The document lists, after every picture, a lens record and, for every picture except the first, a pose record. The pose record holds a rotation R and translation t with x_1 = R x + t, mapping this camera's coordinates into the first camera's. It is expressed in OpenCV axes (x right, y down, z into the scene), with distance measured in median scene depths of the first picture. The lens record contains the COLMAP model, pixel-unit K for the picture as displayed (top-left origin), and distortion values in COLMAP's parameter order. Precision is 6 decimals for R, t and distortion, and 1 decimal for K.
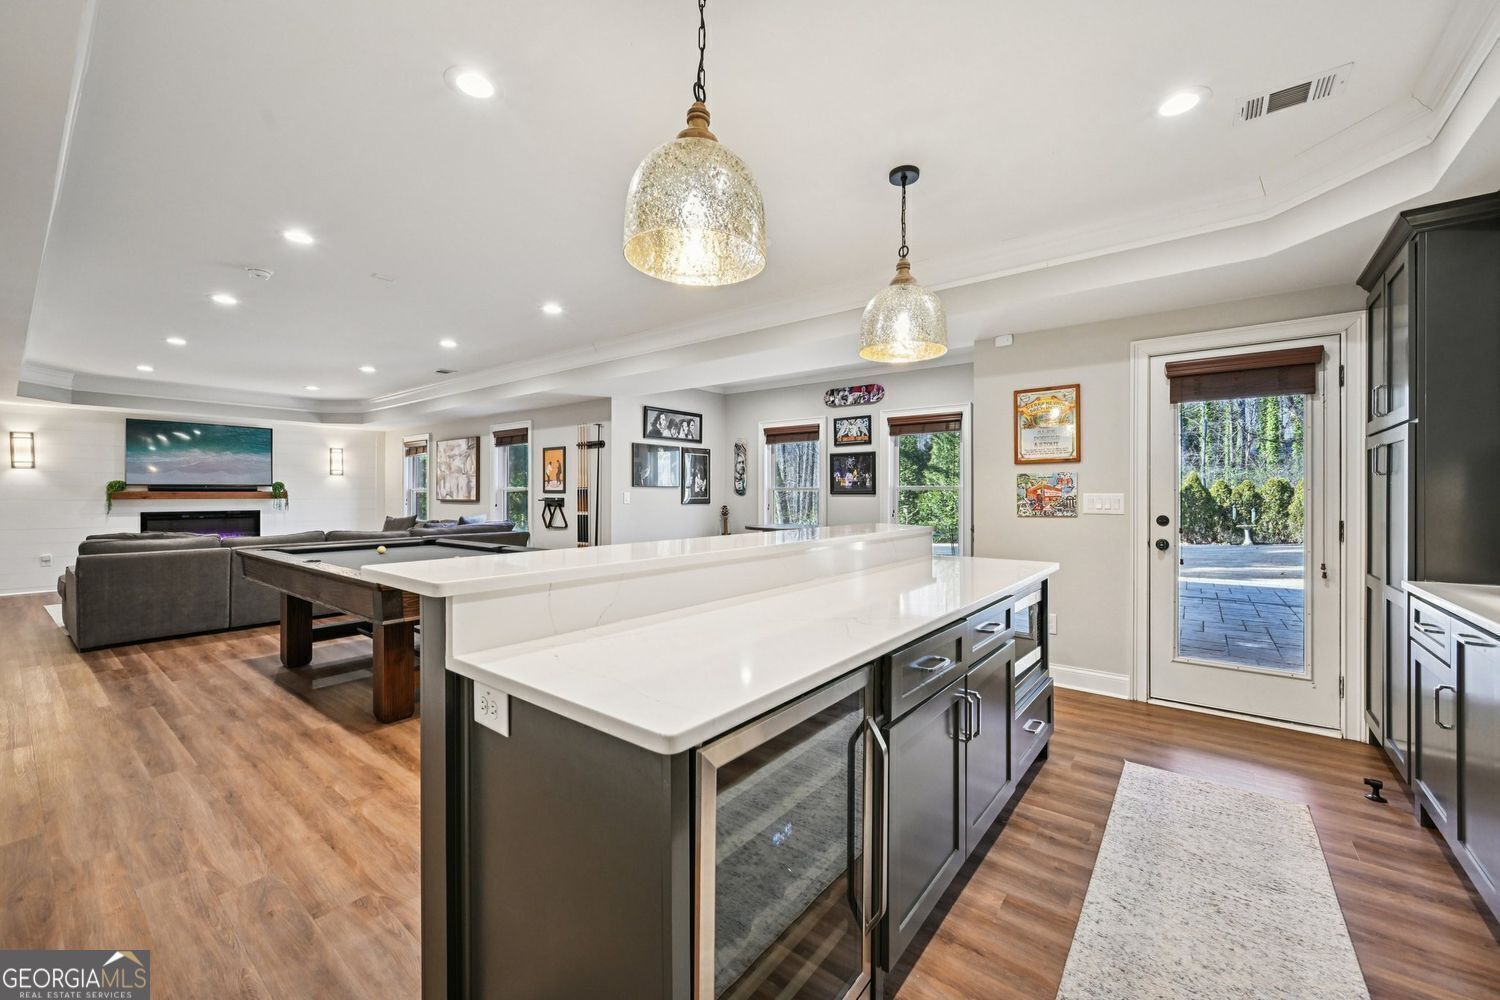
lens RADIAL K [[597.4, 0, 750.3], [0, 597.4, 493.1], [0, 0, 1]] dist [-0.001583, -0.000067]
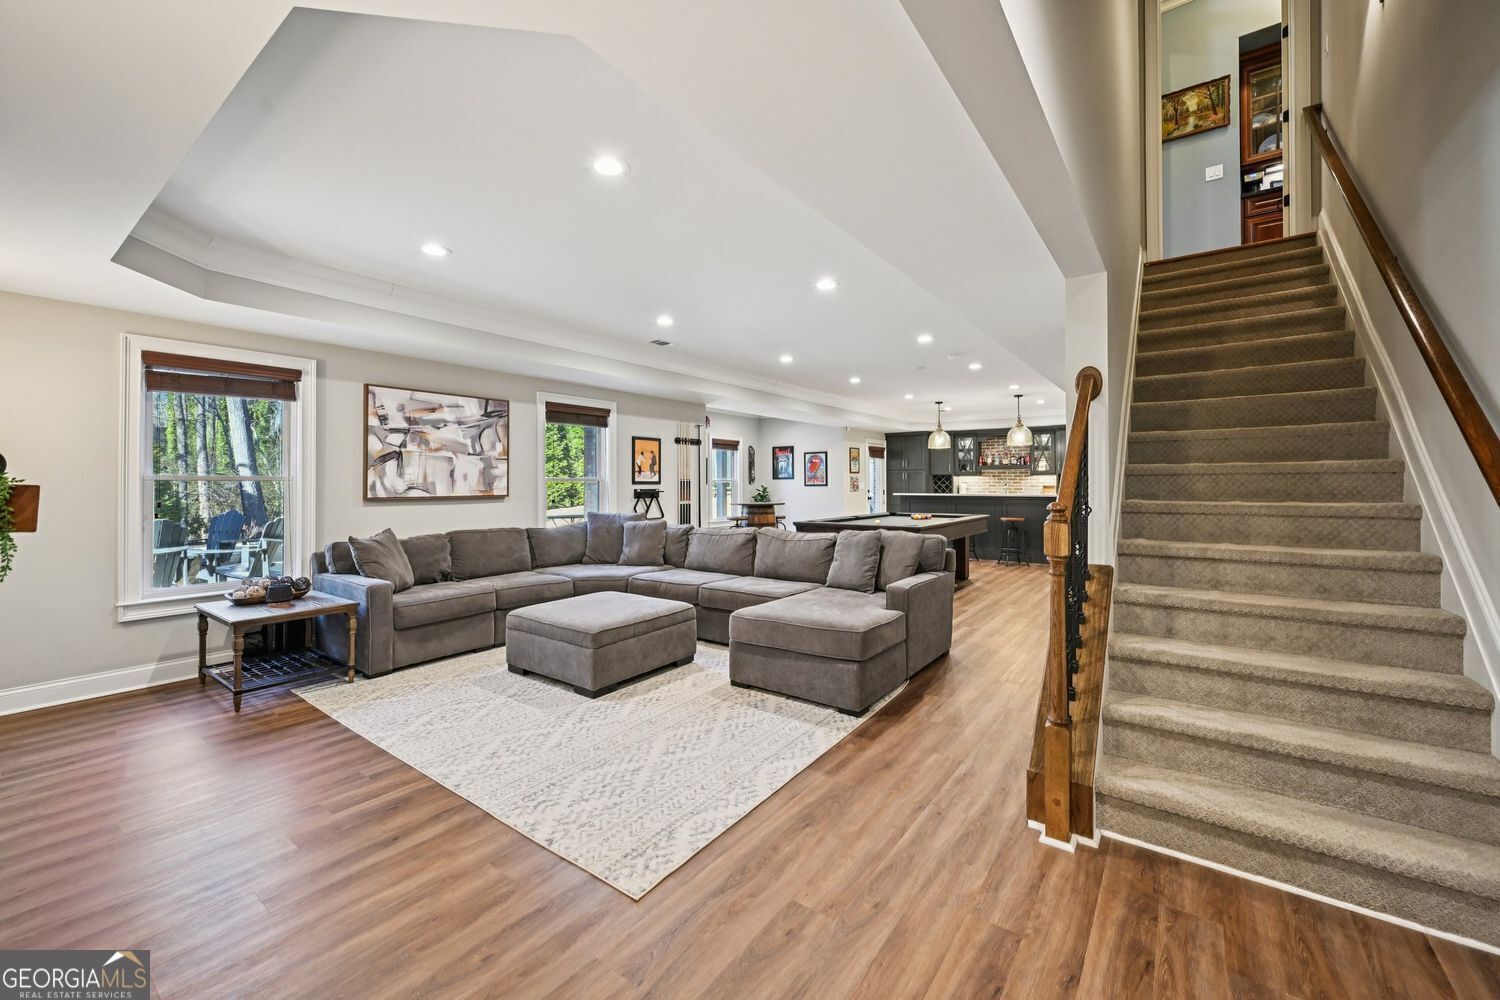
lens RADIAL K [[597.4, 0, 750.4], [0, 597.4, 487.3], [0, 0, 1]] dist [-0.001583, -0.000067]
pose [[-0.016325, -0.004336, 0.999857, -1.321463], [0.007632, 0.999961, 0.004461, 0.001789], [-0.999838, 0.007703, -0.016291, 0.855128]]
